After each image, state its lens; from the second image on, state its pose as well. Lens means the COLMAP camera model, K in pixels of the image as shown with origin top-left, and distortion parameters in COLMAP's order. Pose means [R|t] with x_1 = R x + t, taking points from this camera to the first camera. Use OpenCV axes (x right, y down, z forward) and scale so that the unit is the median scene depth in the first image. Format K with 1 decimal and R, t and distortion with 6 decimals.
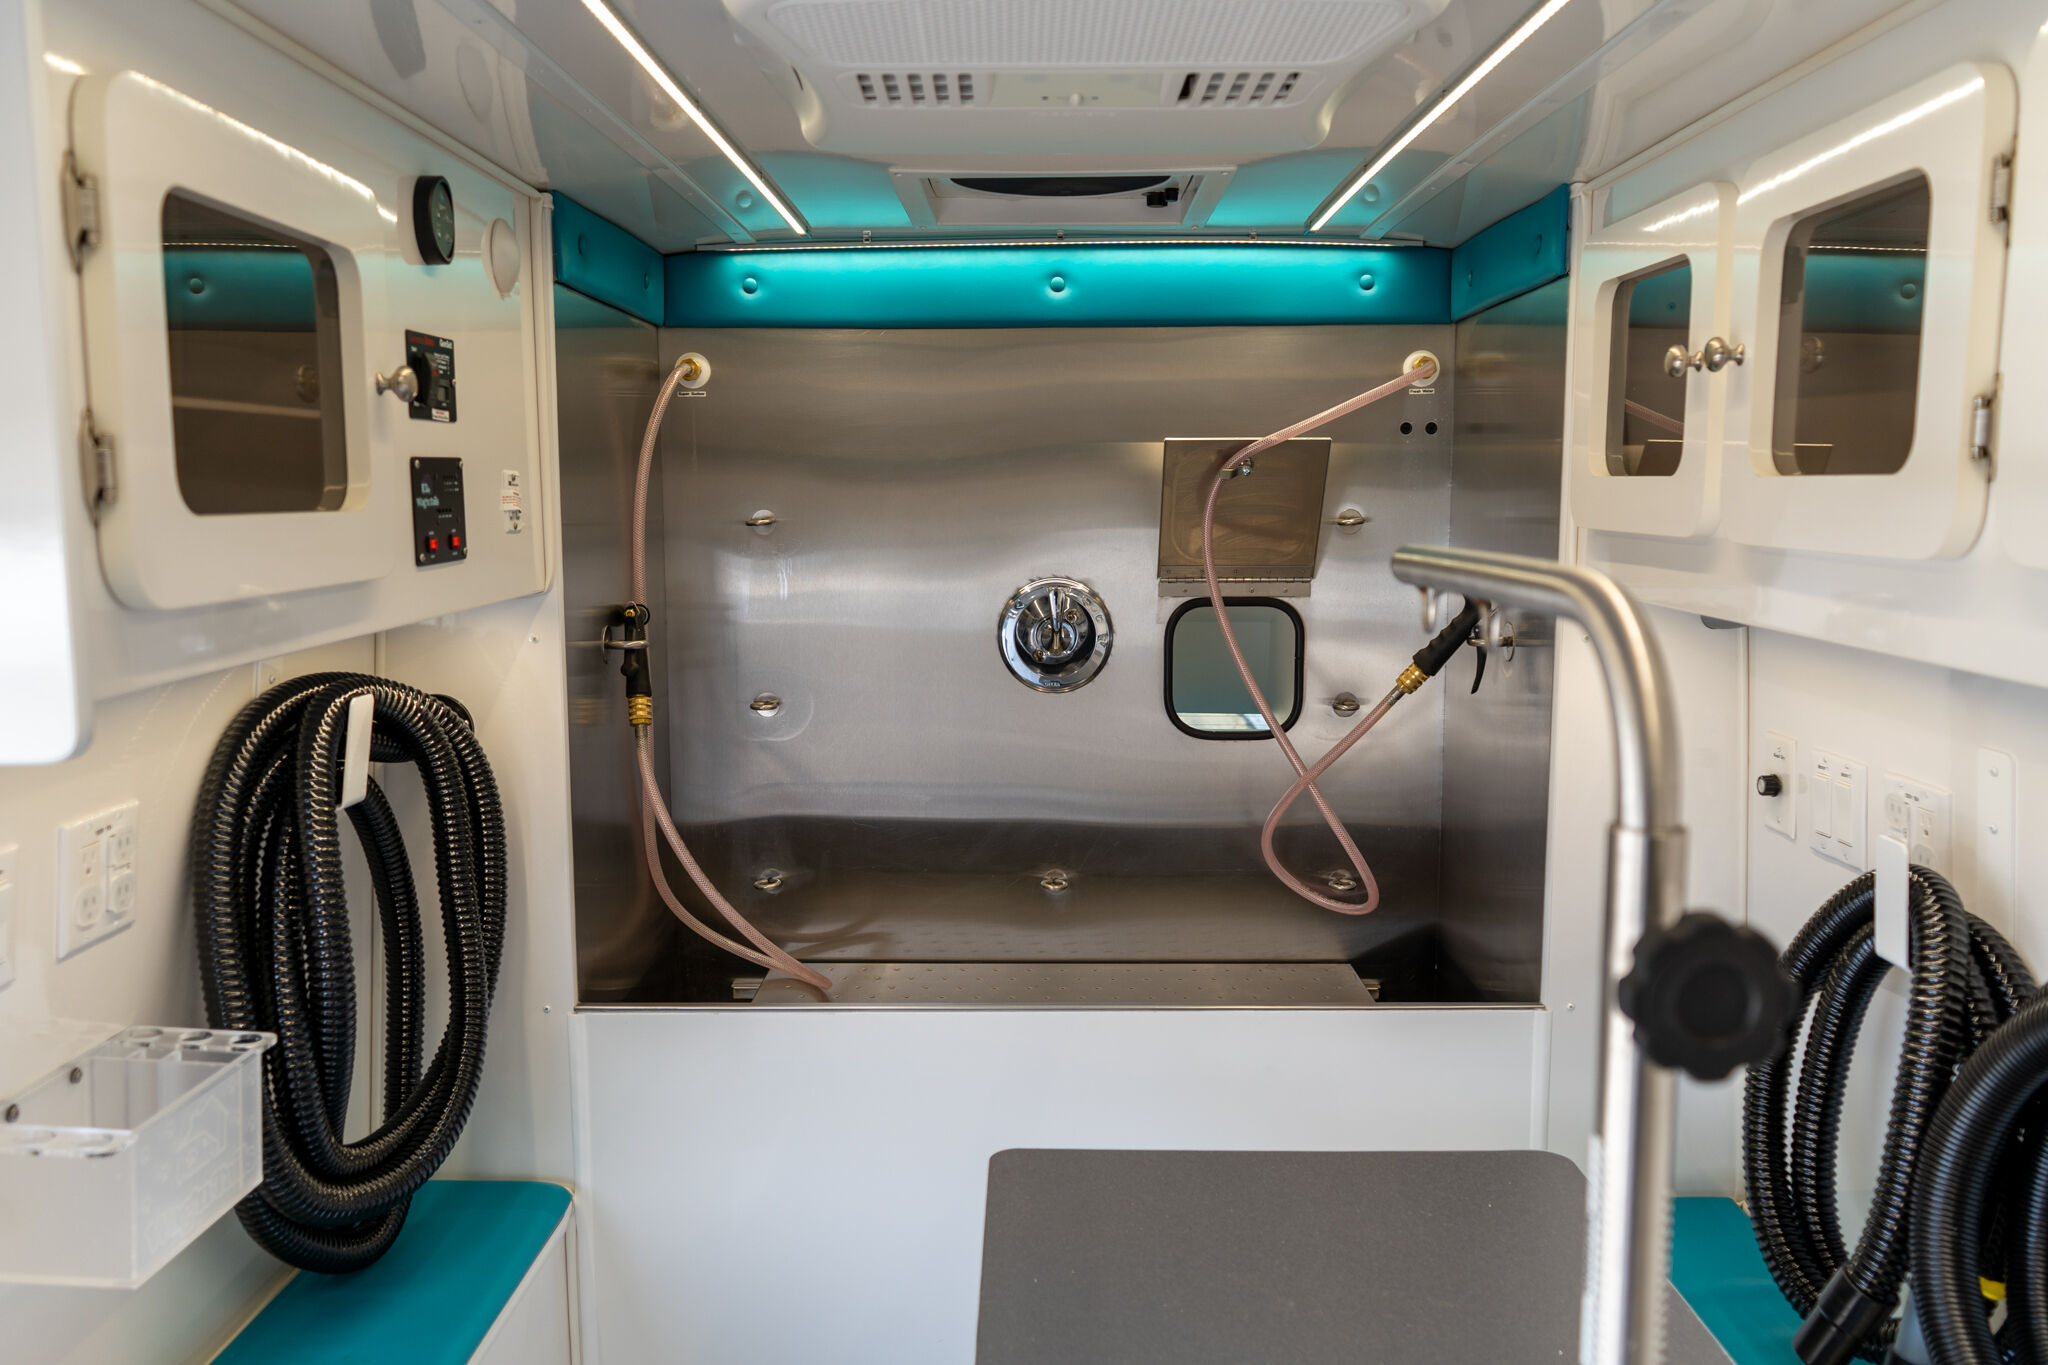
lens RADIAL K [[1626.2, 0, 1023.0], [0, 1626.2, 684.1], [0, 0, 1]] dist [-0.013191, 0.001570]
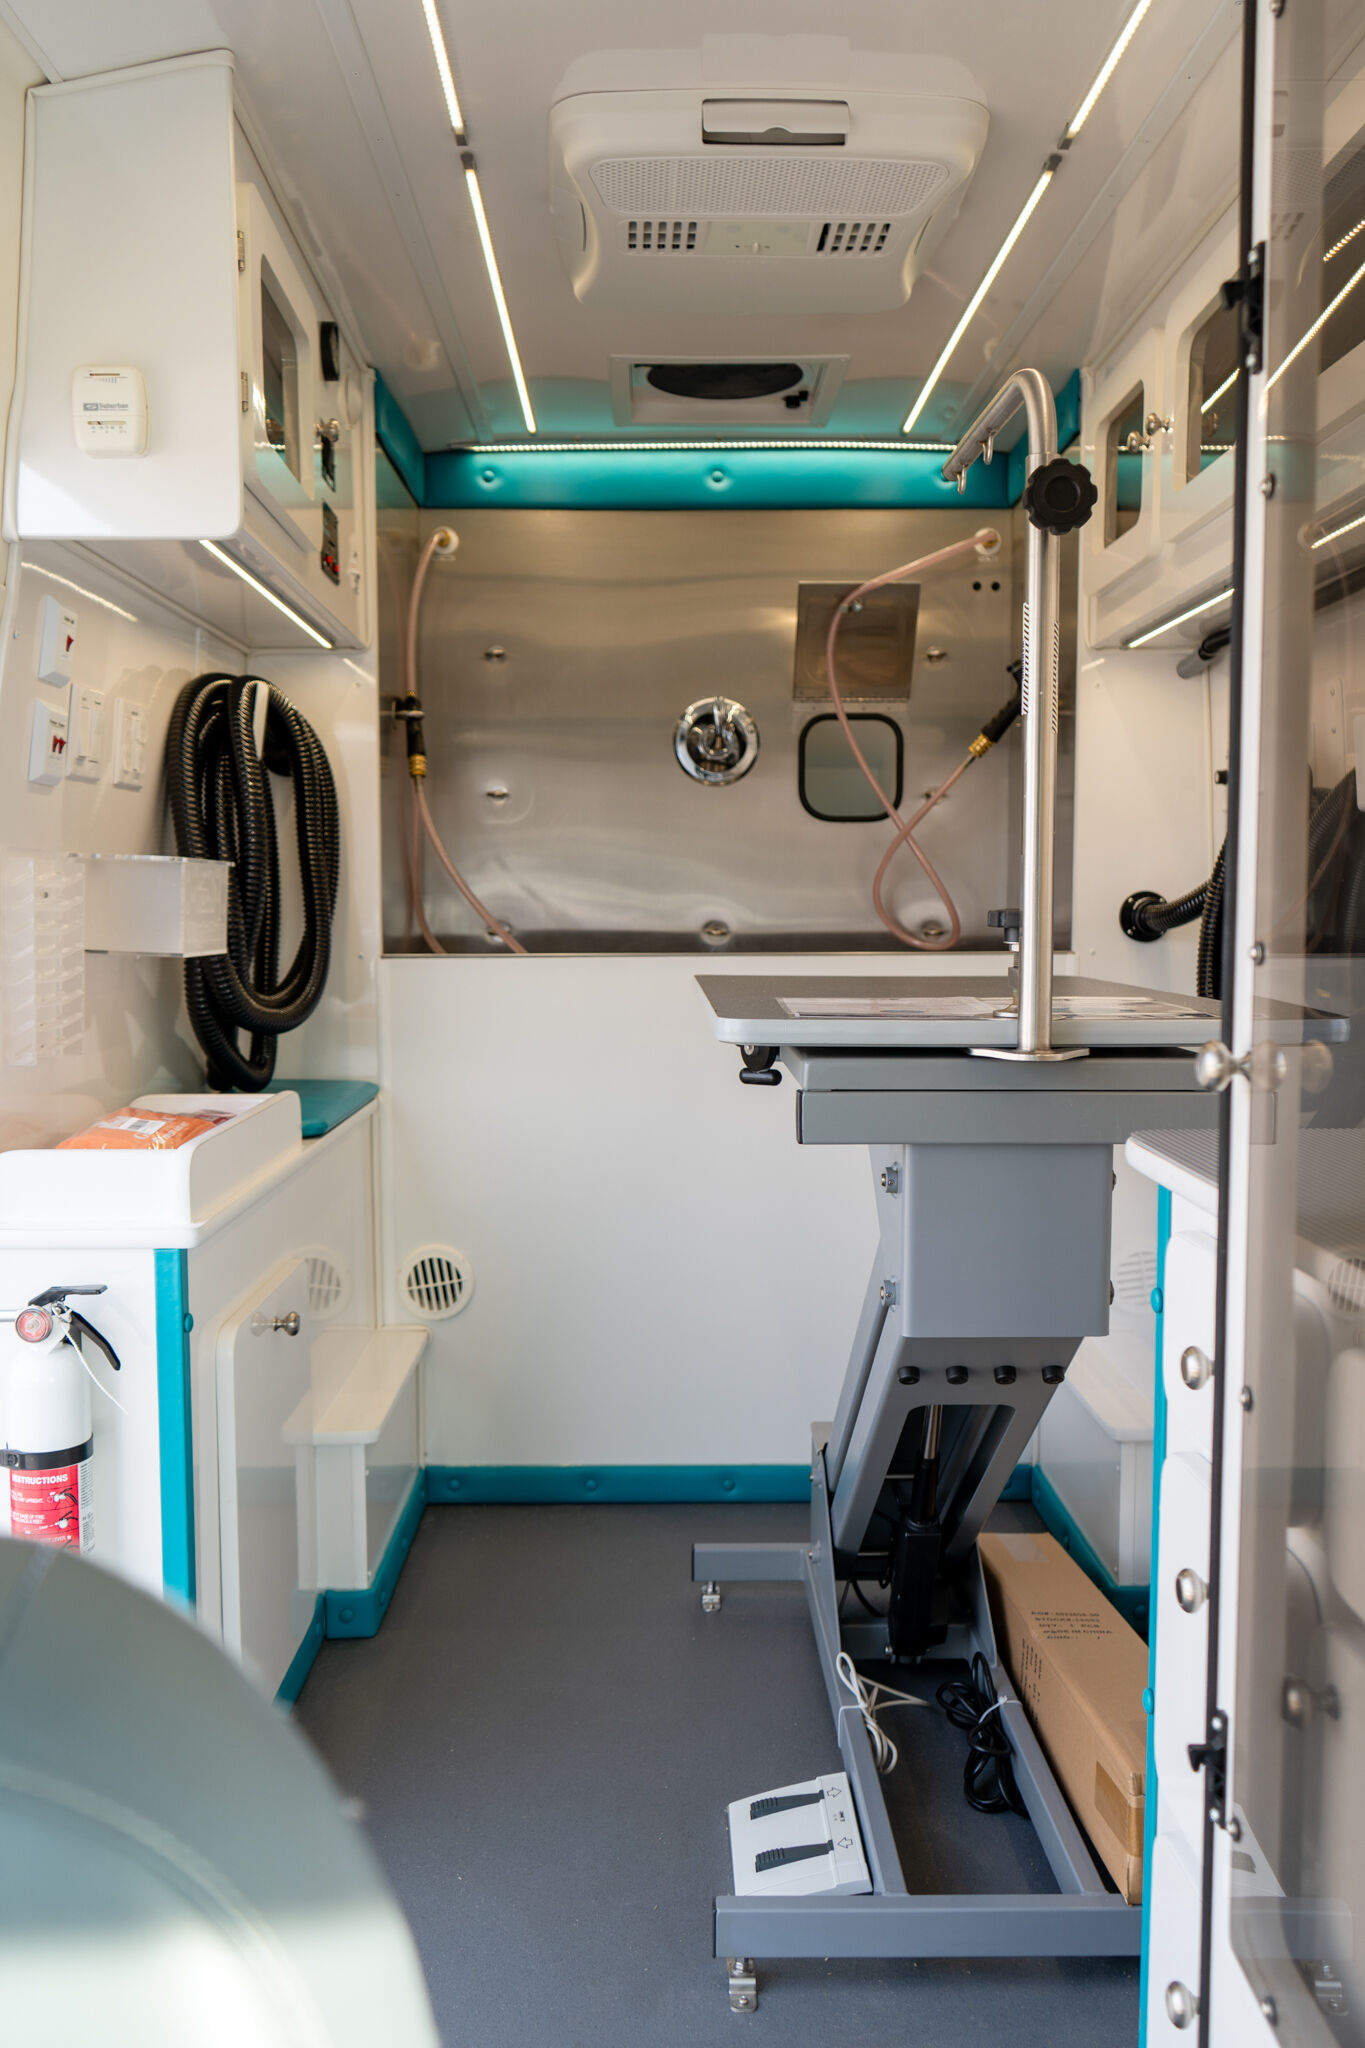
lens RADIAL K [[1626.2, 0, 681.5], [0, 1626.2, 1023.1], [0, 0, 1]] dist [-0.013191, 0.001570]
pose [[0.999557, -0.004244, 0.029472, -0.055561], [0.005479, 0.999104, -0.041973, 0.290753], [-0.029268, 0.042116, 0.998684, -0.359277]]
